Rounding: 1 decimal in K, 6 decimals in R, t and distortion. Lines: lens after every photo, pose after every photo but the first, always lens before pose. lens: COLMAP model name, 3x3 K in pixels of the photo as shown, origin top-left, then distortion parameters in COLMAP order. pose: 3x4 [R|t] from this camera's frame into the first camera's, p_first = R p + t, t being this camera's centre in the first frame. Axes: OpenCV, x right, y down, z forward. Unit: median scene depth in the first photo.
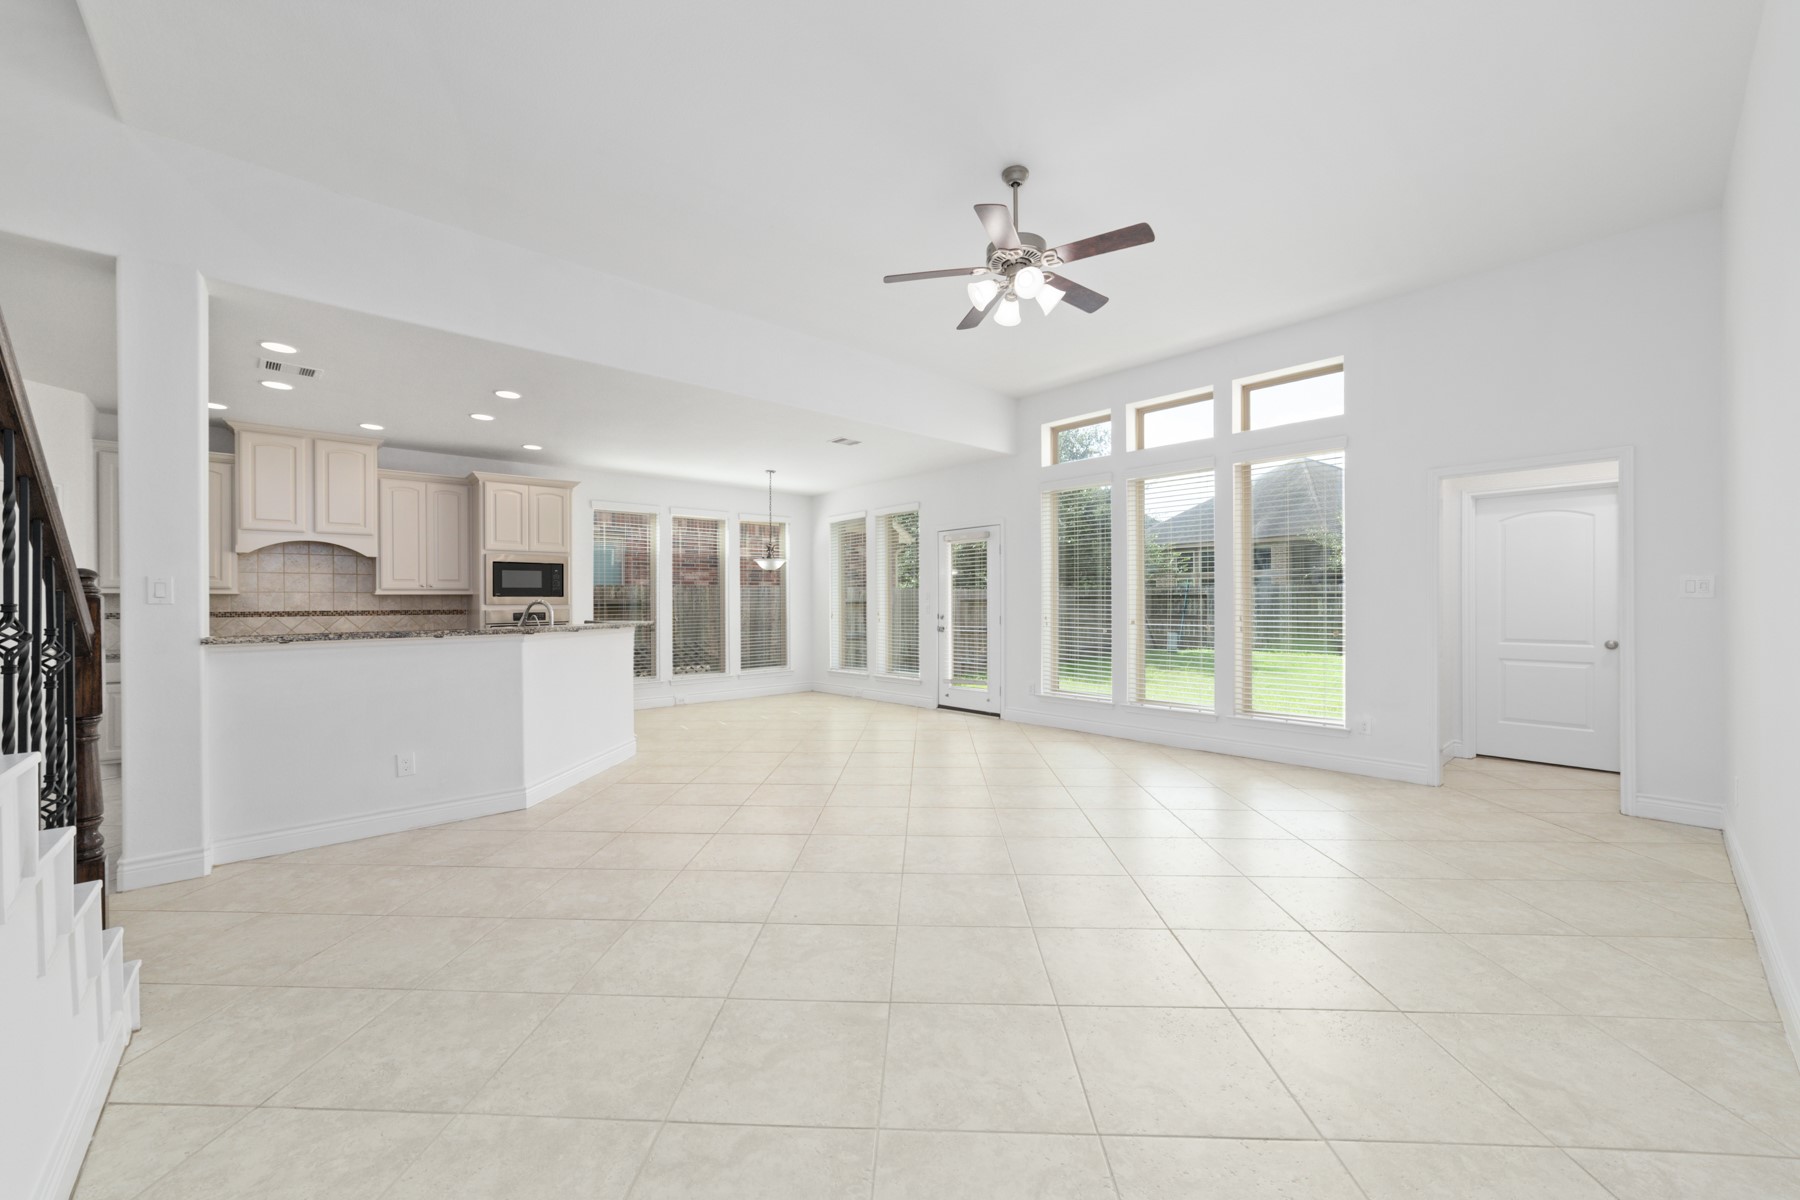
lens RADIAL K [[693.7, 0, 900.2], [0, 693.7, 600.9], [0, 0, 1]] dist [-0.001701, 0.000067]
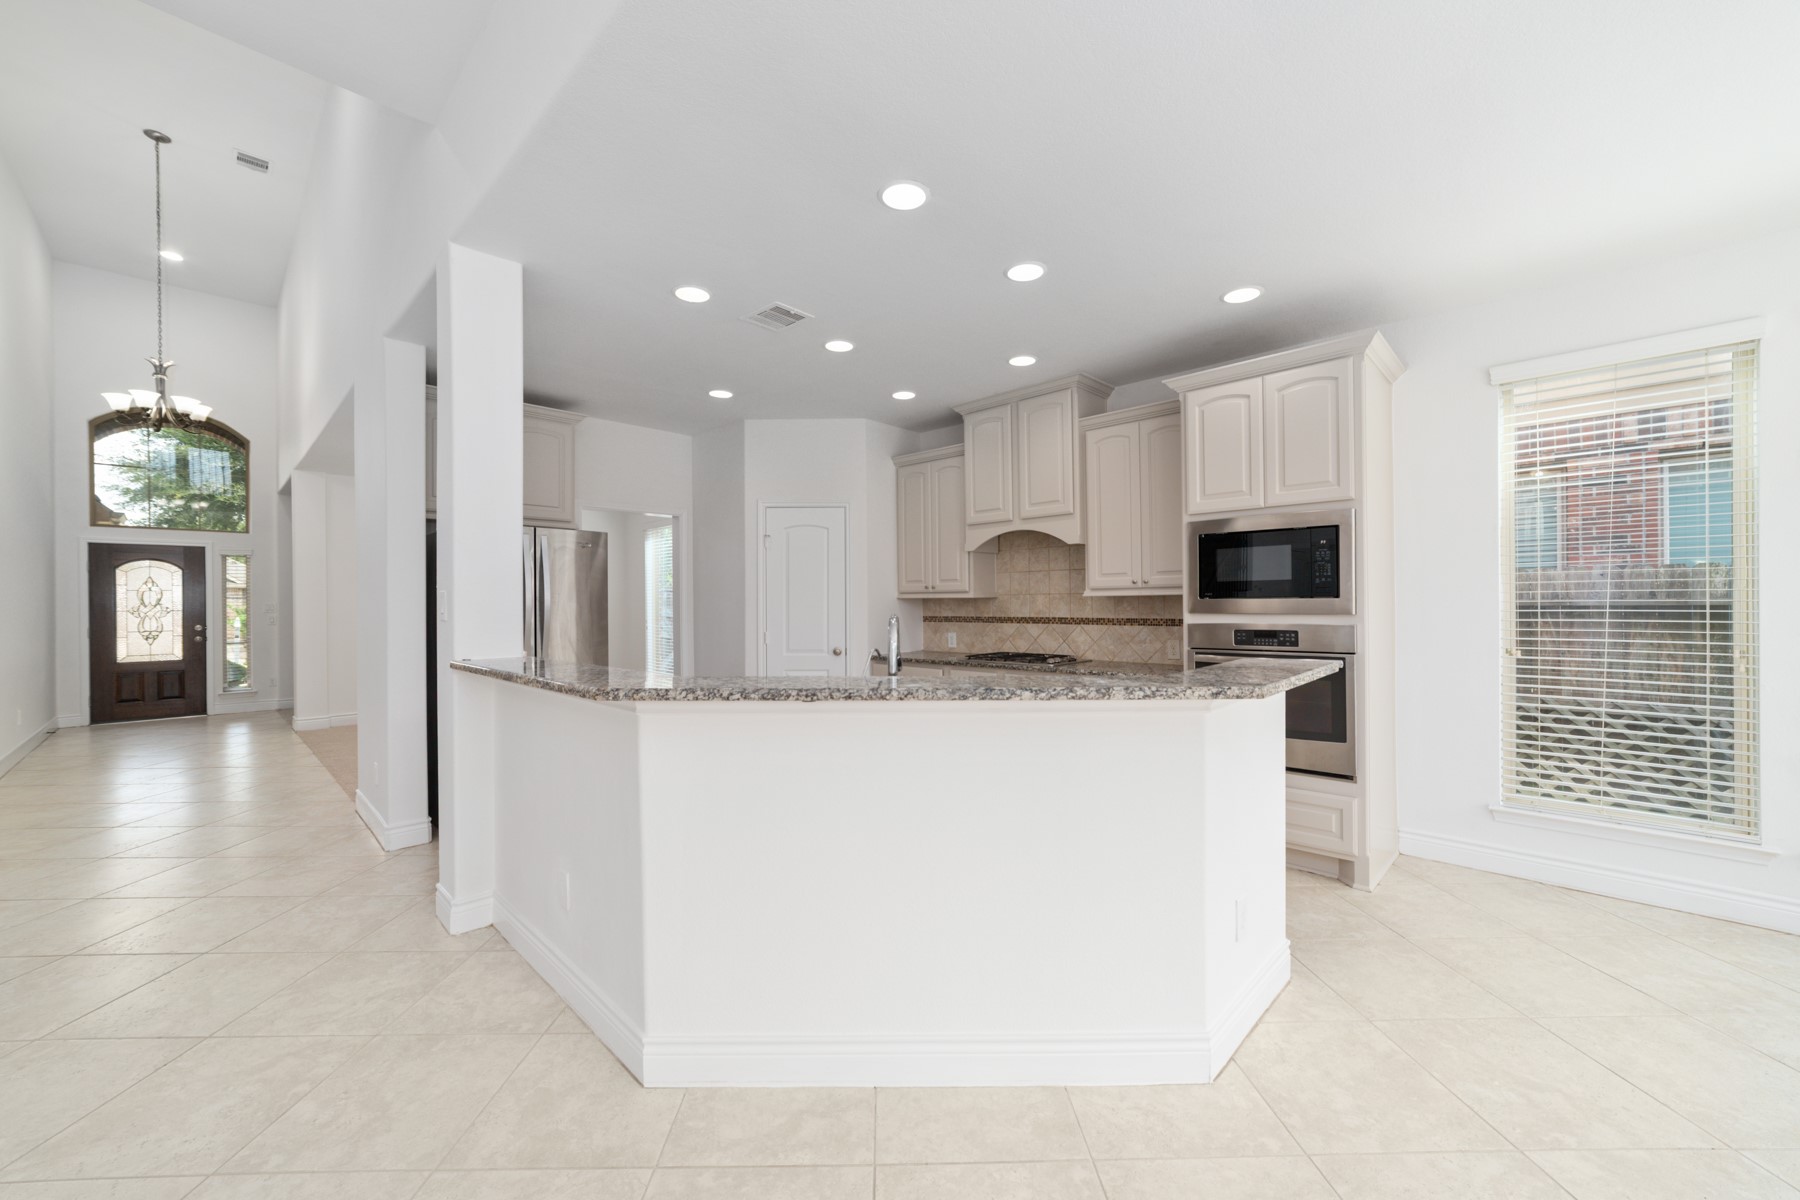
lens RADIAL K [[693.7, 0, 900.0], [0, 693.7, 598.1], [0, 0, 1]] dist [-0.001701, 0.000067]
pose [[0.057659, -0.001071, -0.998336, -0.056661], [0.007726, 0.999970, -0.000626, -0.008519], [0.998306, -0.007677, 0.057665, 0.767373]]
